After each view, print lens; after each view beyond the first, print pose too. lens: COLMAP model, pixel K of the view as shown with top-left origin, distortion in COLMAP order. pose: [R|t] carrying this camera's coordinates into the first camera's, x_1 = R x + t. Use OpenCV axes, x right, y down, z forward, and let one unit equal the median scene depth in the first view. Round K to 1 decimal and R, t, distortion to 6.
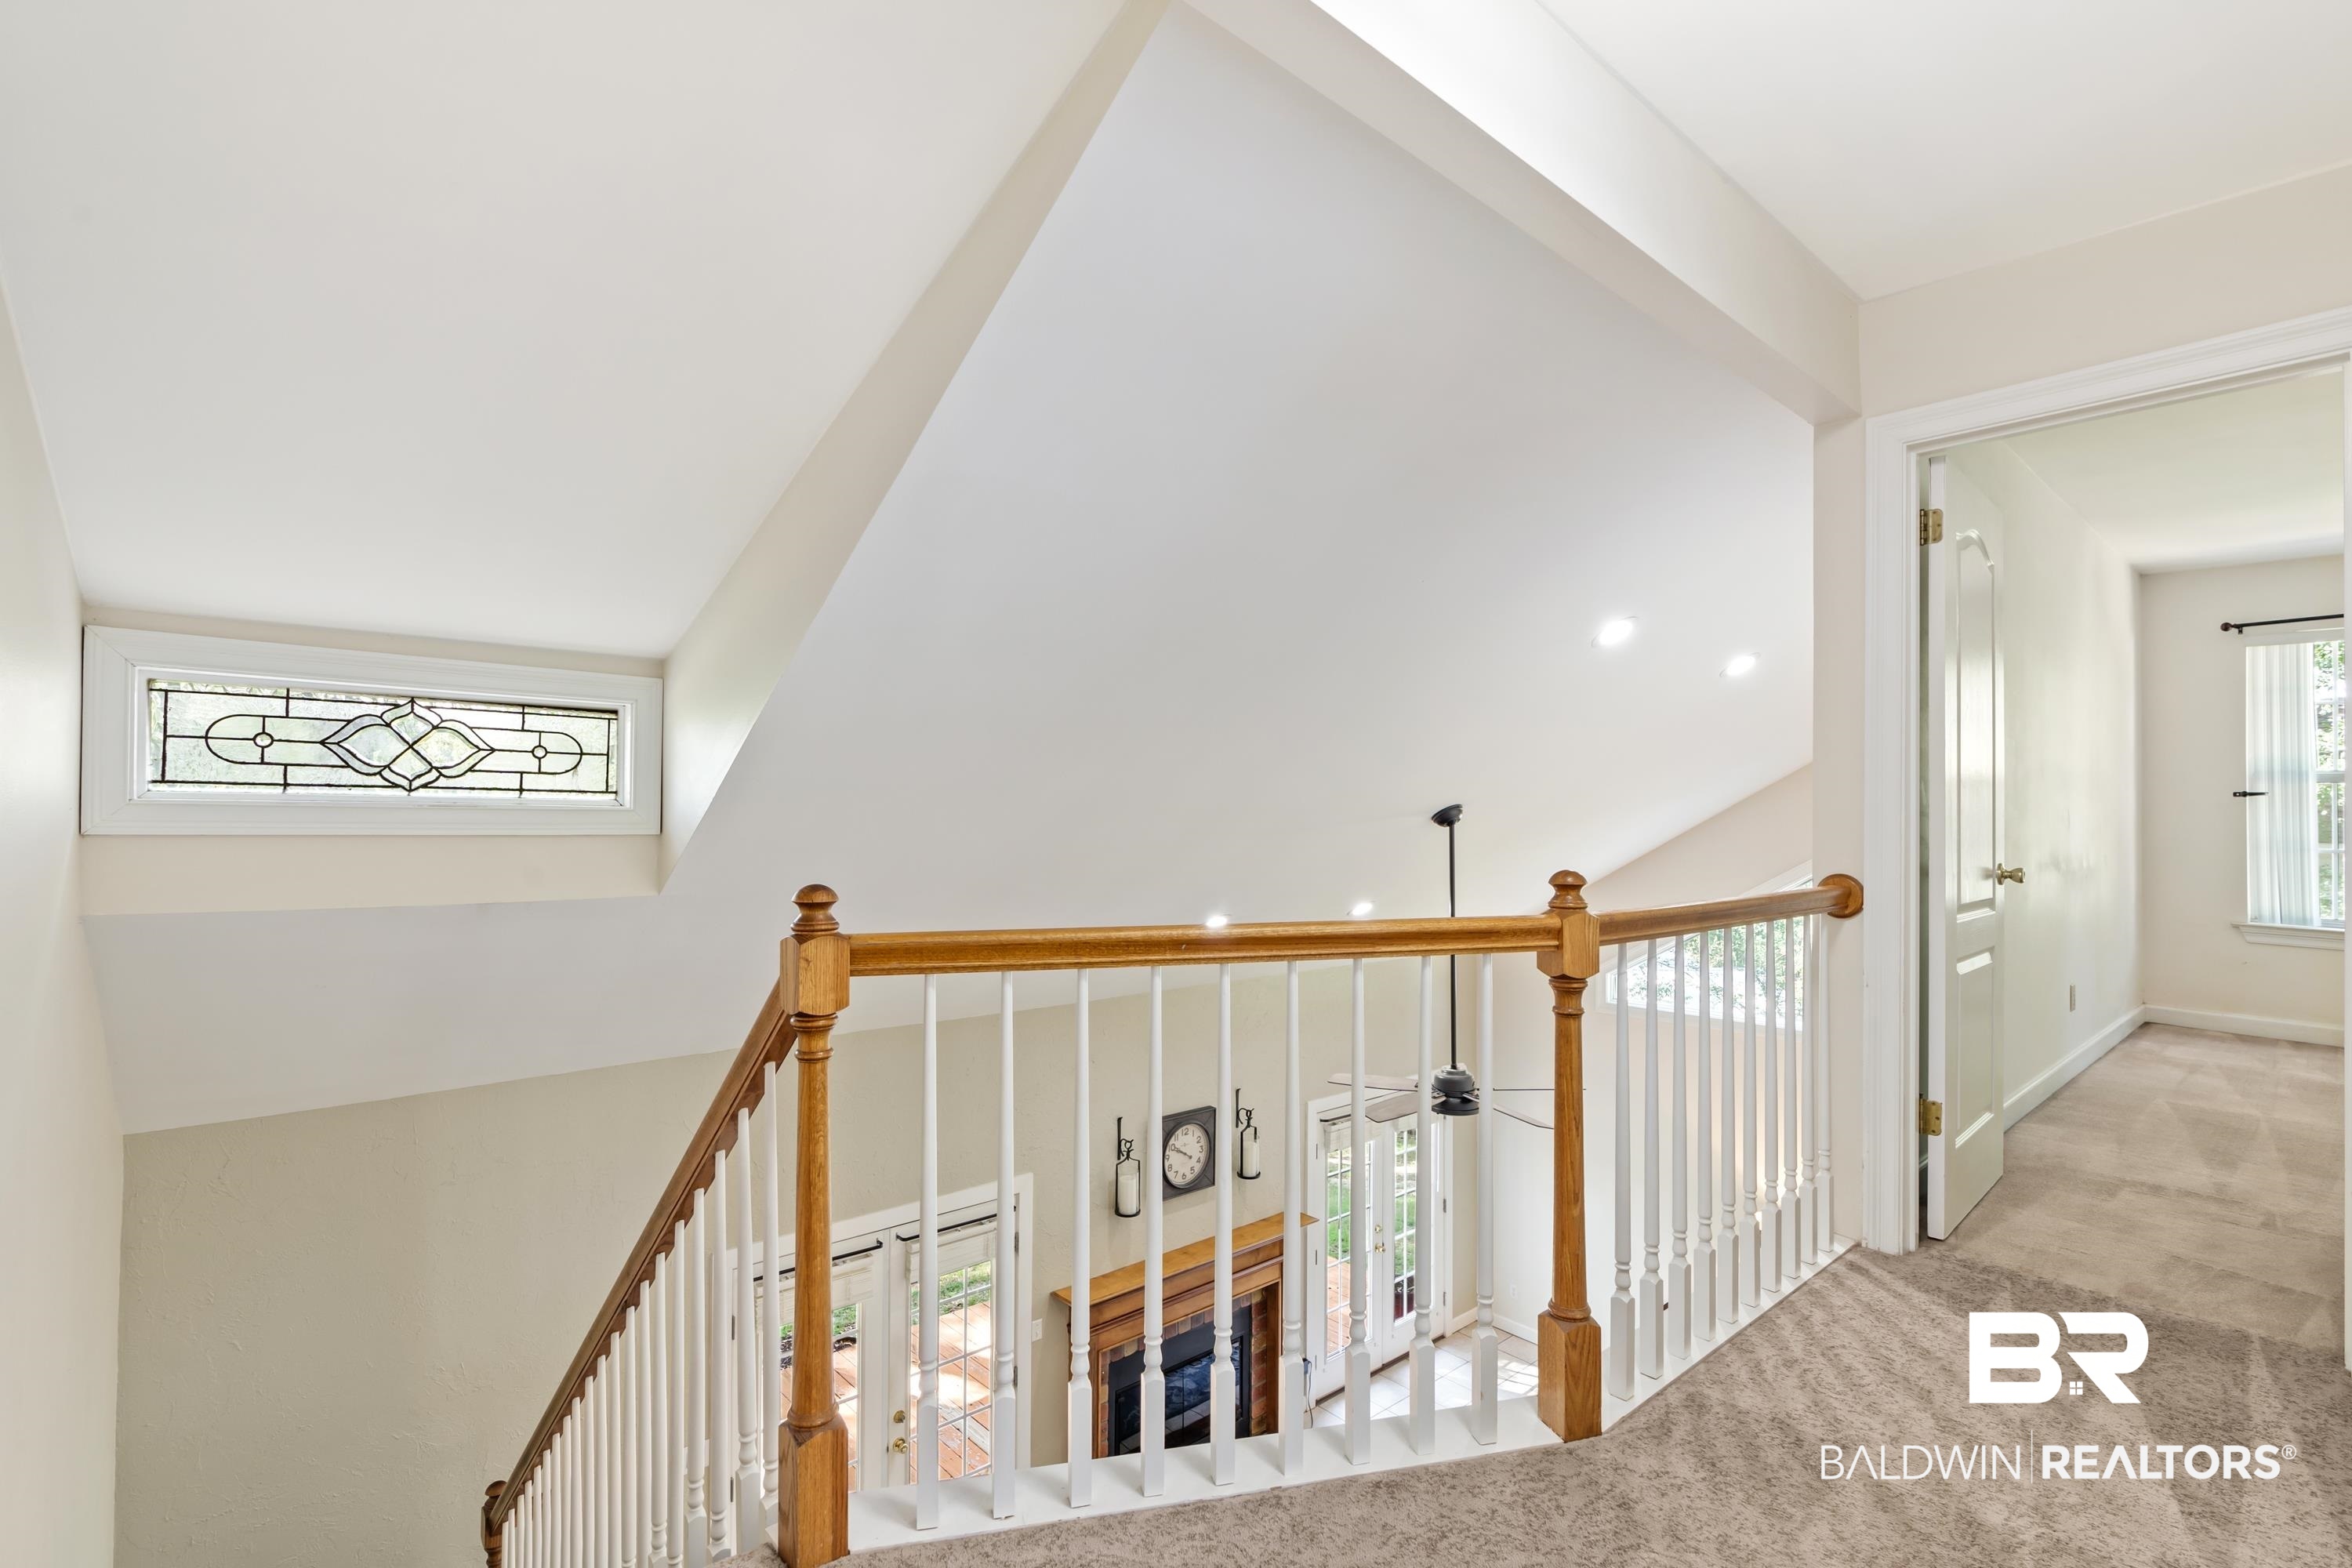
lens RADIAL K [[1083.0, 0, 1171.4], [0, 1083.0, 816.3], [0, 0, 1]] dist [-0.002560, 0.000651]
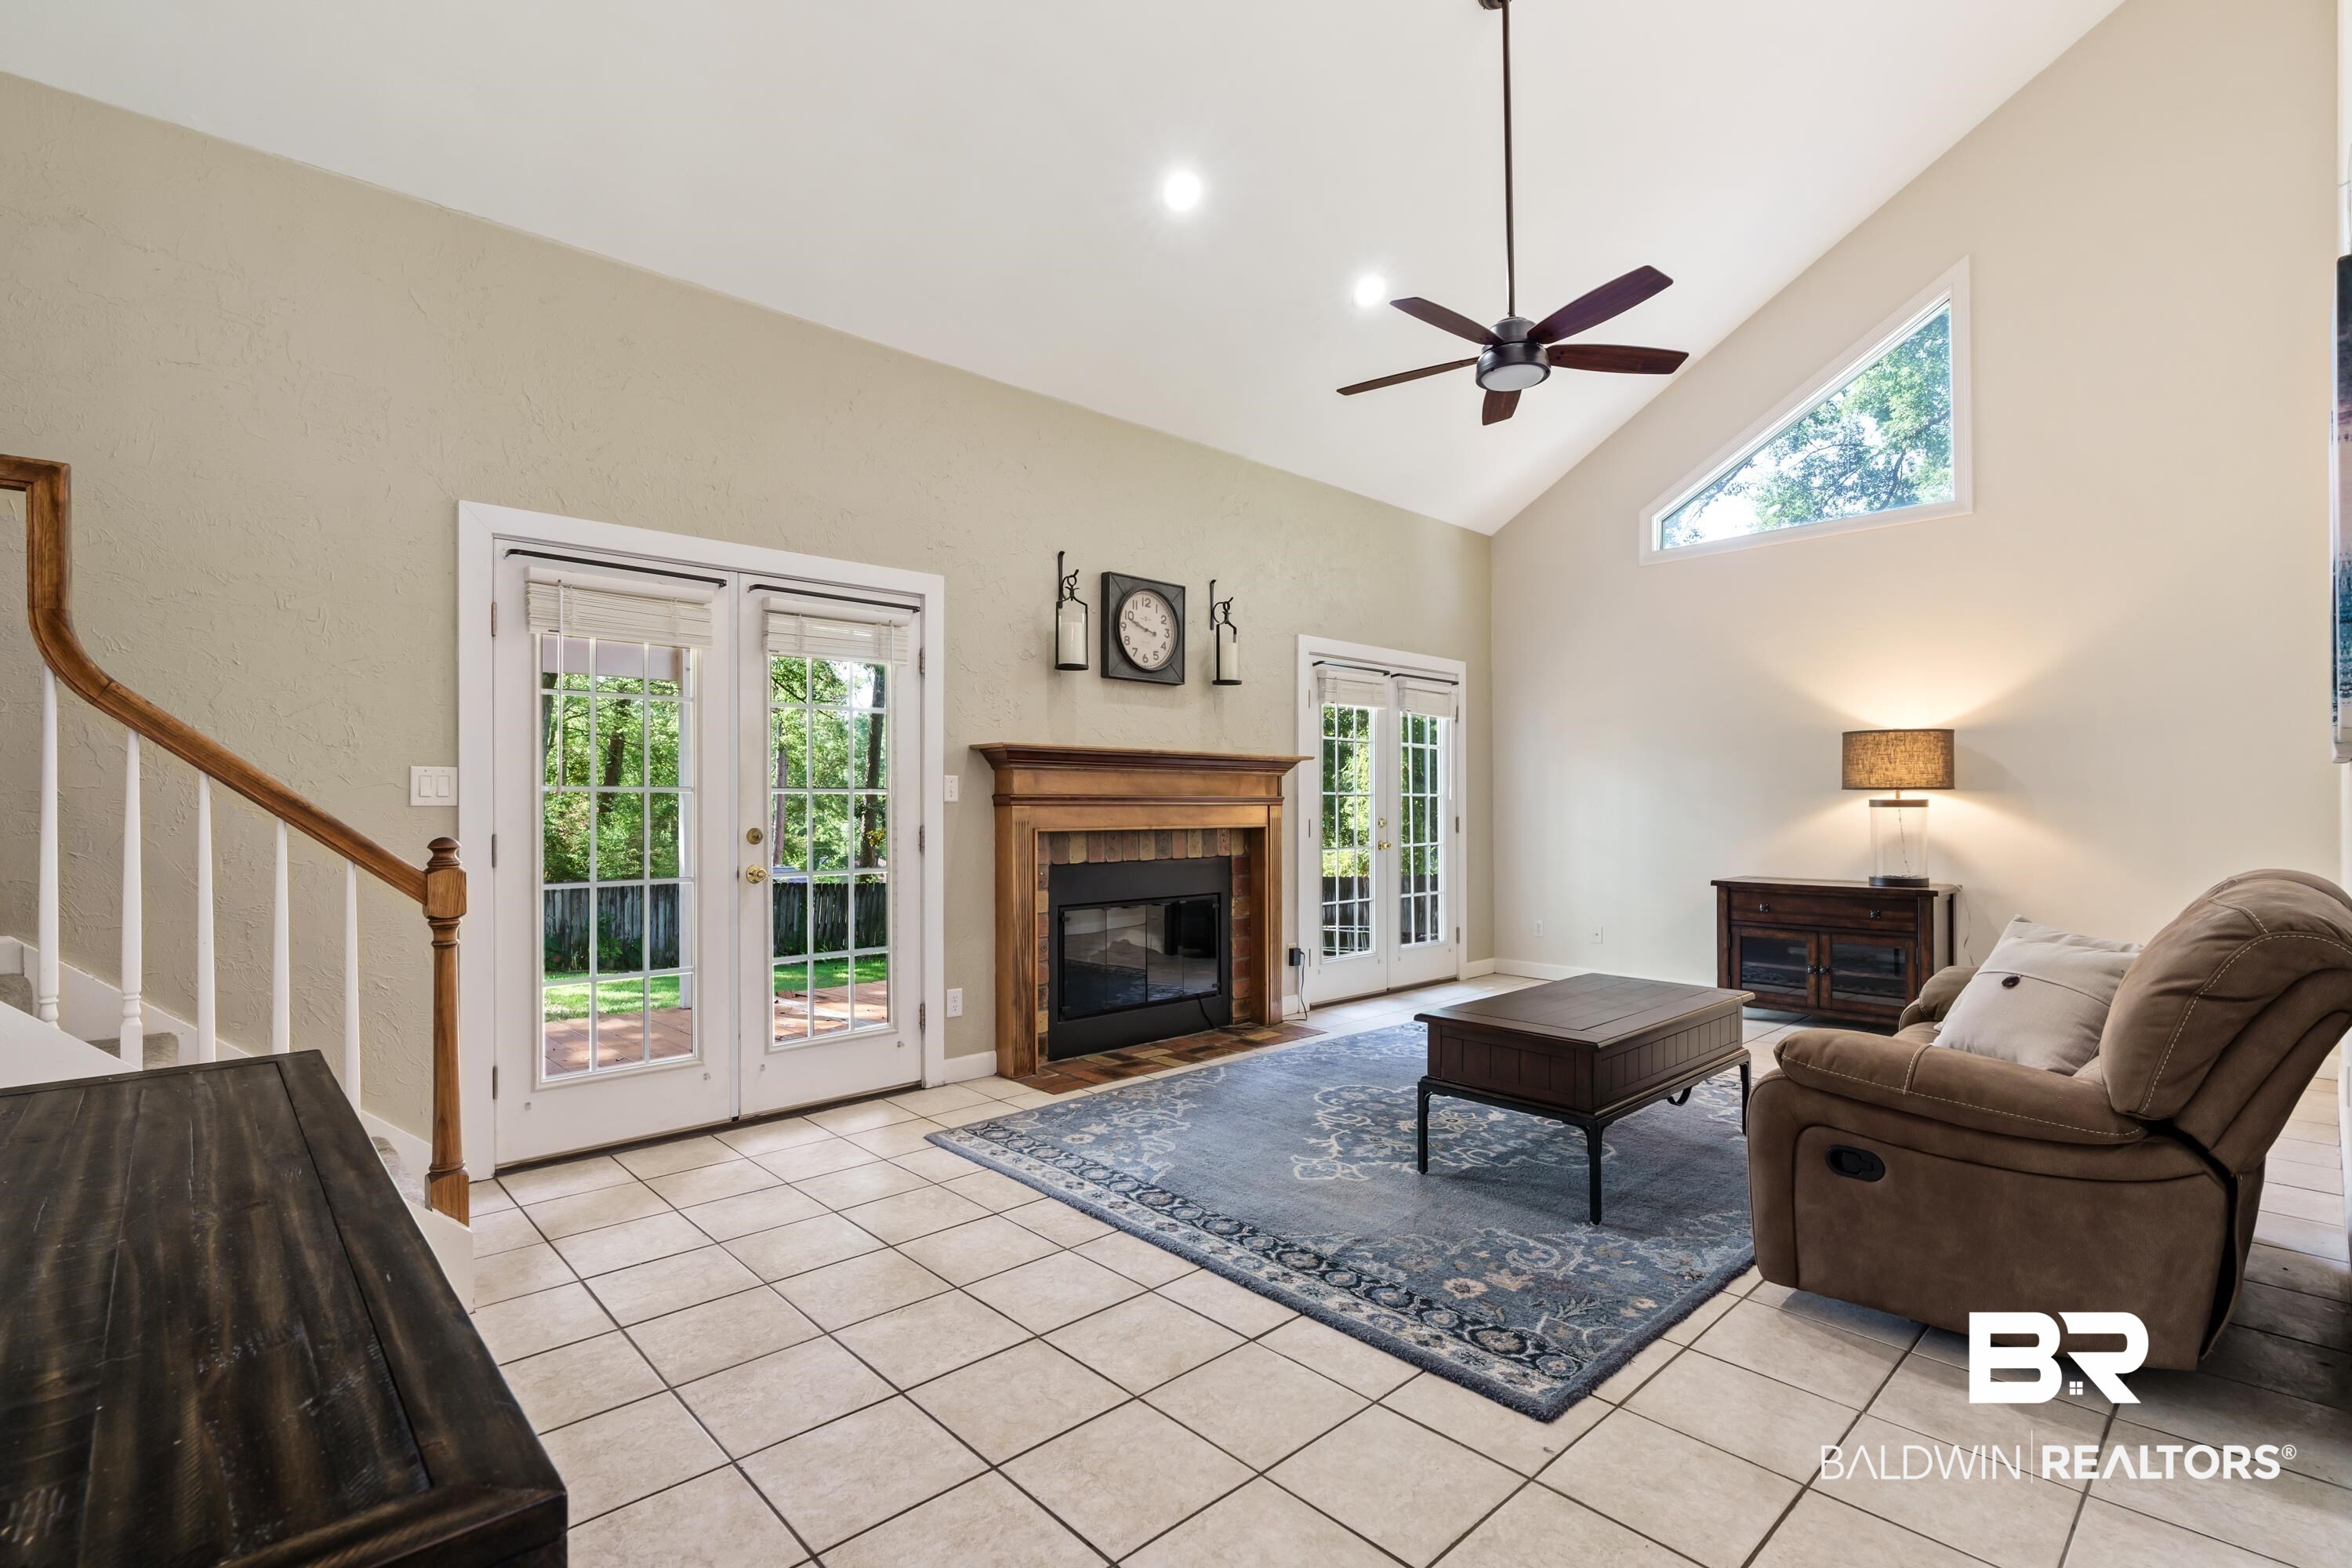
lens RADIAL K [[1083.0, 0, 1171.4], [0, 1083.0, 816.3], [0, 0, 1]] dist [-0.002560, 0.000651]
pose [[0.999543, -0.008052, 0.029142, 0.006672], [0.007823, 0.999938, 0.007964, 0.431663], [-0.029204, -0.007732, 0.999544, 0.206394]]
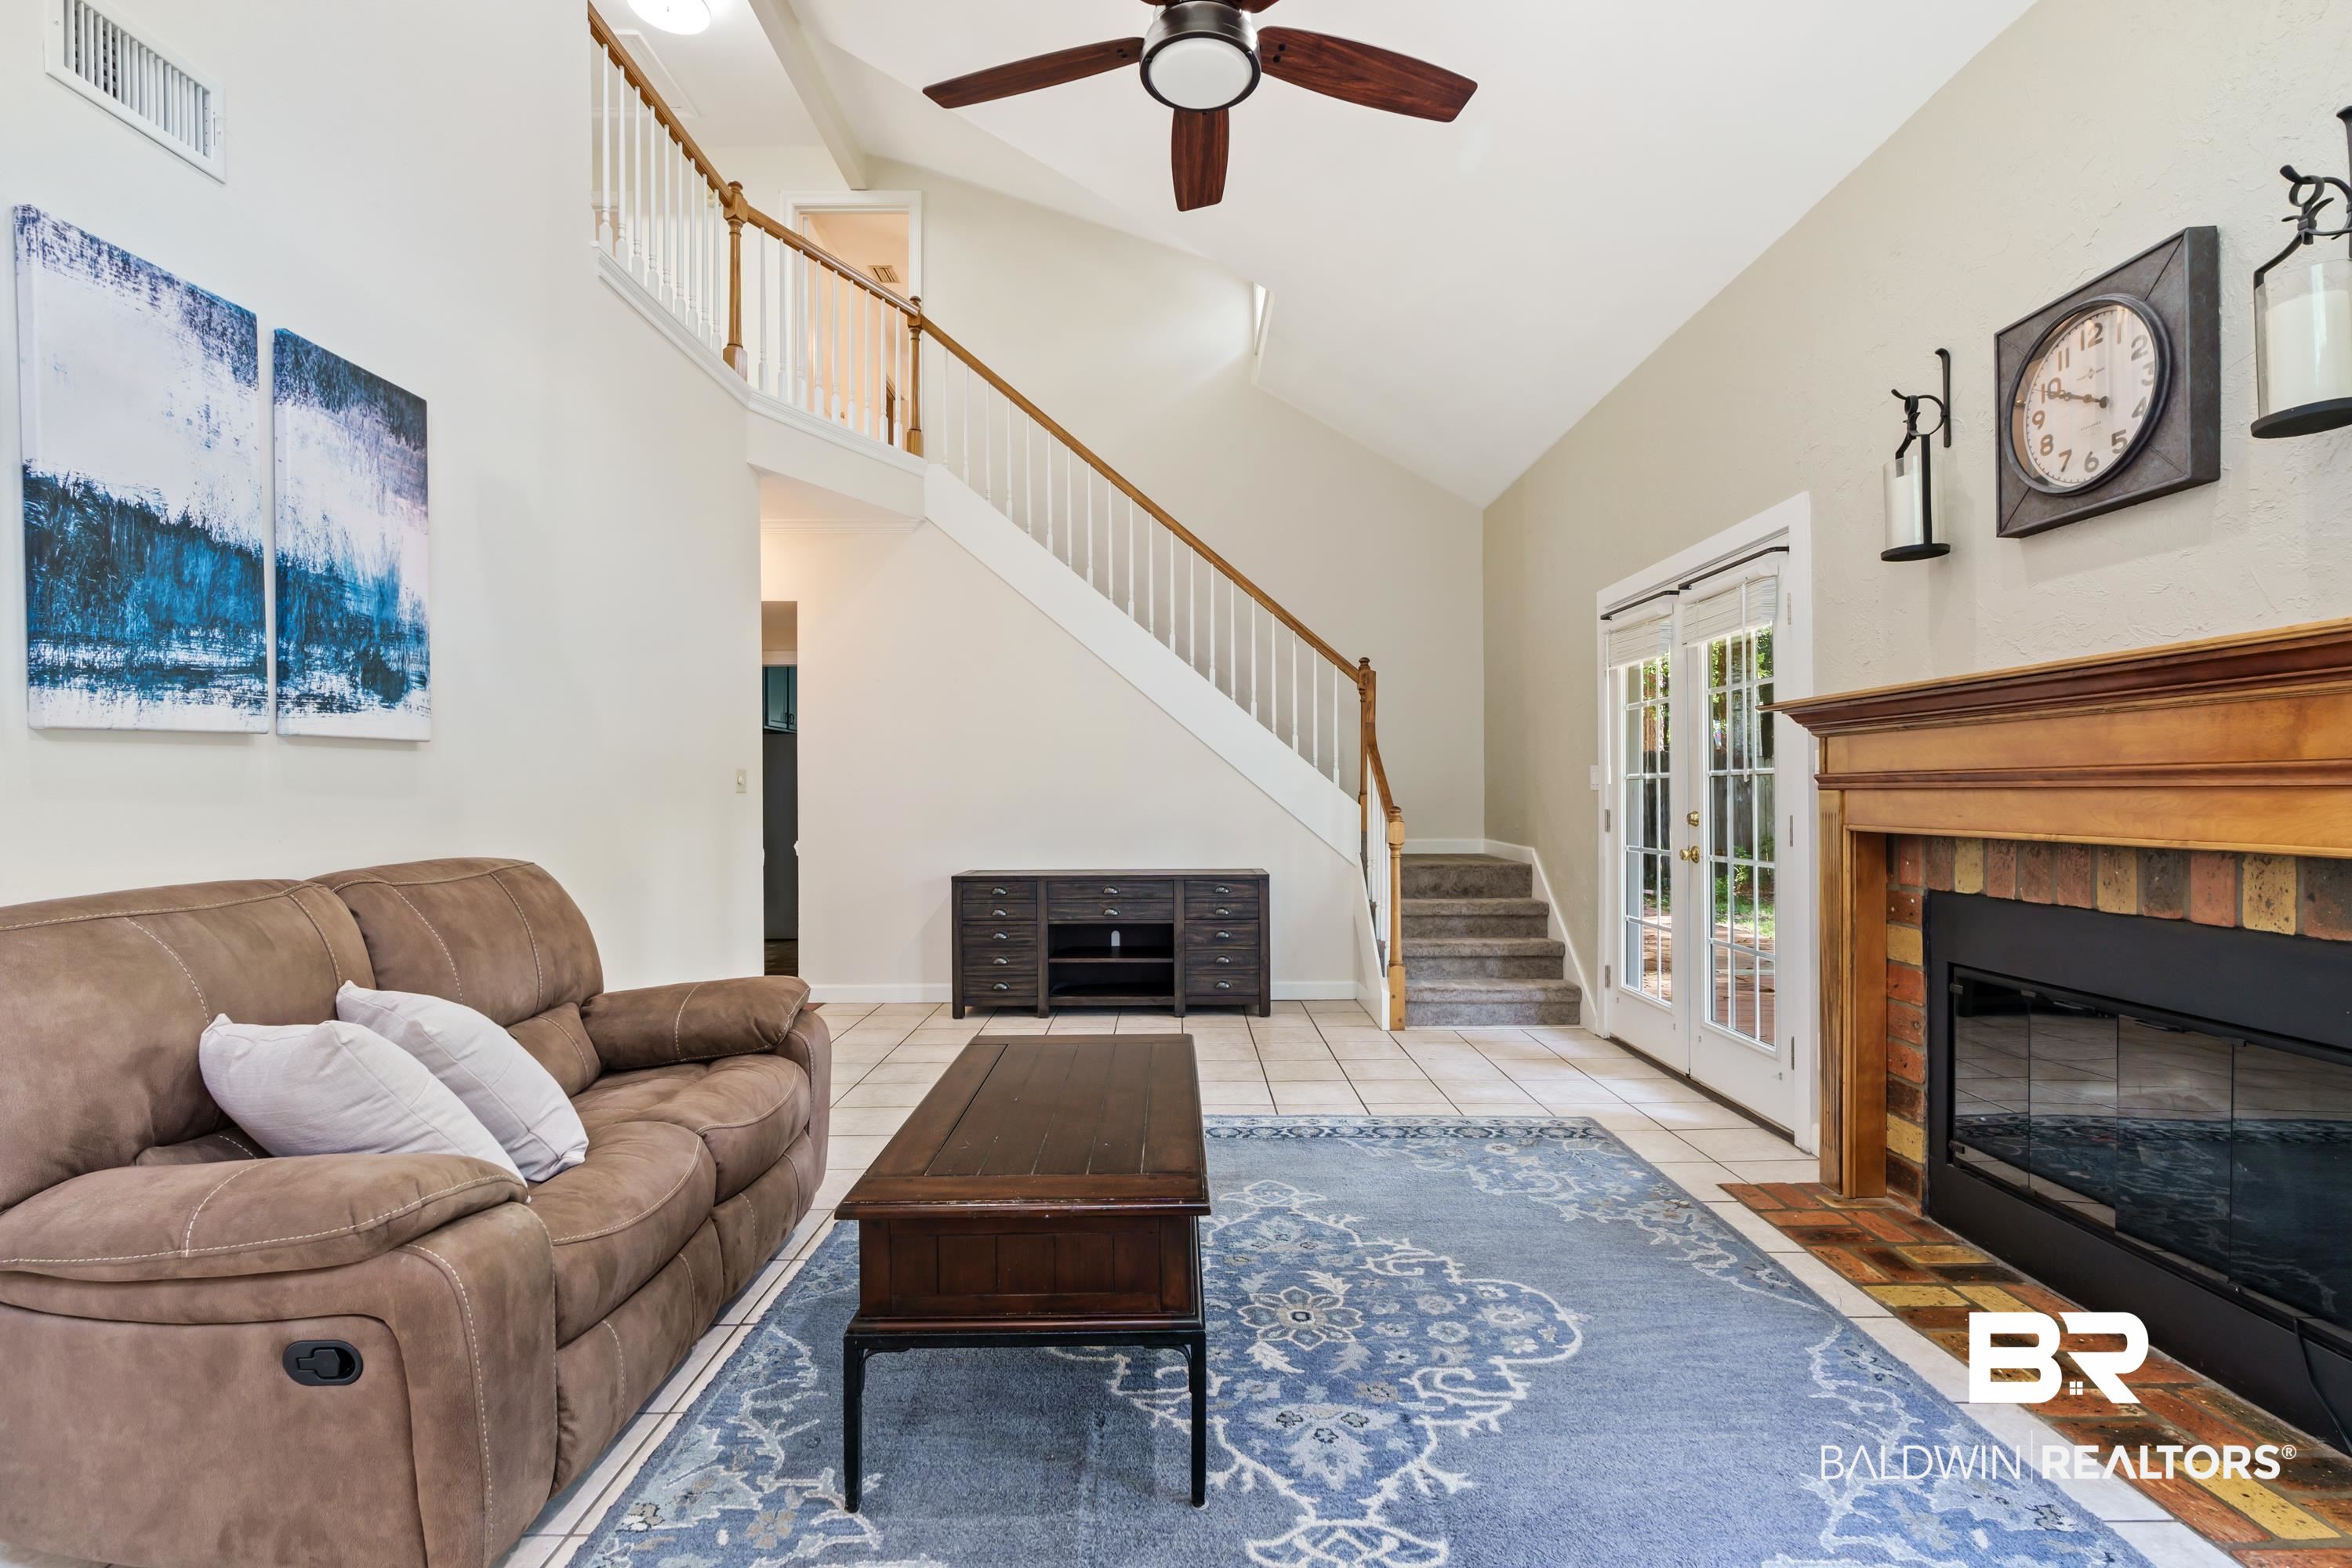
lens RADIAL K [[1068.5, 0, 1178.3], [0, 1068.5, 793.7], [0, 0, 1]] dist [-0.011501, 0.004710]
pose [[-0.655991, -0.003126, -0.754762, 0.461265], [-0.002440, 0.999995, -0.002021, 0.433039], [0.754765, 0.000516, -0.655995, 0.981598]]
